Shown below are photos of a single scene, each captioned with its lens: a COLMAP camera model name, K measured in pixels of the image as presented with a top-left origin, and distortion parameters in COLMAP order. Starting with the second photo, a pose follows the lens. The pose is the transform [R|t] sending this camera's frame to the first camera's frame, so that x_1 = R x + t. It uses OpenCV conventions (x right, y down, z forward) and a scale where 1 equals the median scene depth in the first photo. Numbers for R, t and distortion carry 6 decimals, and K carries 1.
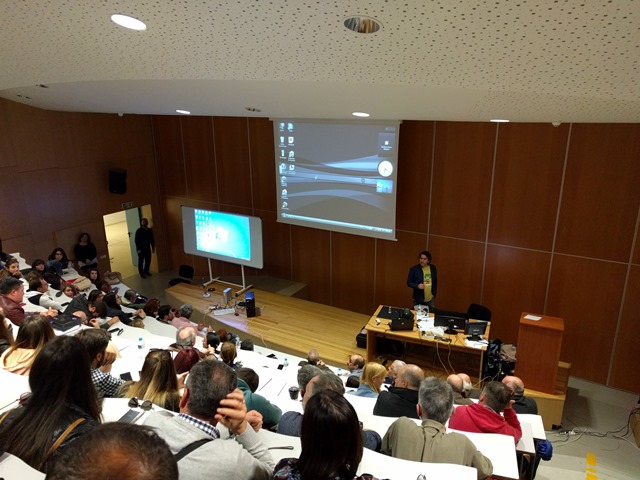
lens RADIAL K [[486.5, 0, 320.0], [0, 486.5, 240.0], [0, 0, 1]] dist [0.010368, 0.006529]
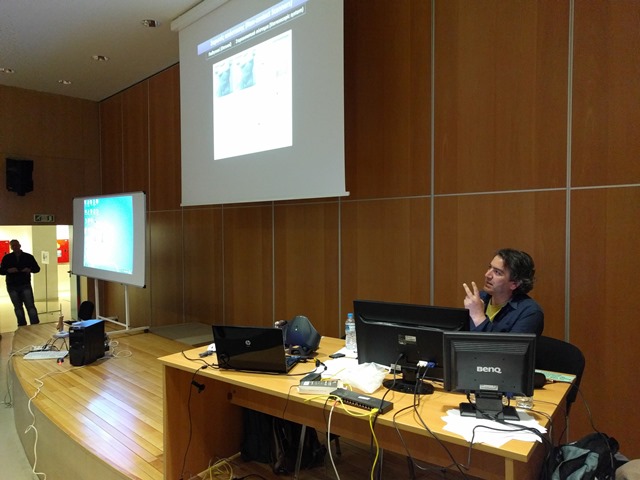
lens RADIAL K [[477.3, 0, 320.0], [0, 477.3, 240.0], [0, 0, 1]] dist [0.005211, 0.002684]
pose [[0.967394, 0.010443, -0.253062, 0.237914], [-0.080348, 0.960195, -0.267524, 0.153996], [0.240195, 0.279134, 0.929726, 0.594250]]
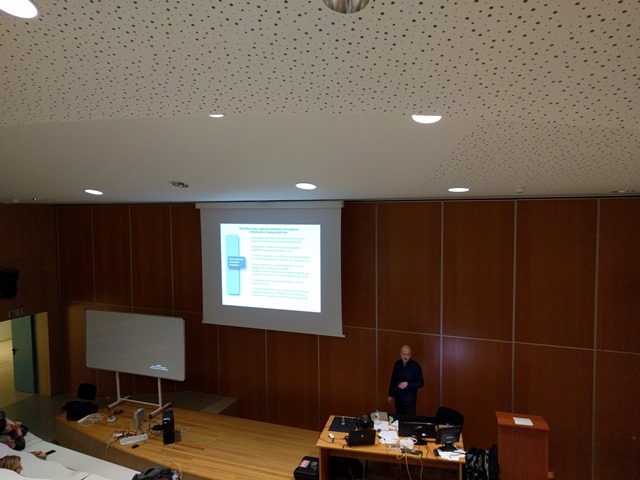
lens RADIAL K [[486.5, 0, 320.0], [0, 486.5, 240.0], [0, 0, 1]] dist [0.010368, 0.006529]
pose [[0.986818, -0.008534, 0.161610, -0.024810], [0.045915, 0.972338, -0.229020, 0.029755], [-0.155185, 0.233421, 0.959913, 0.121346]]
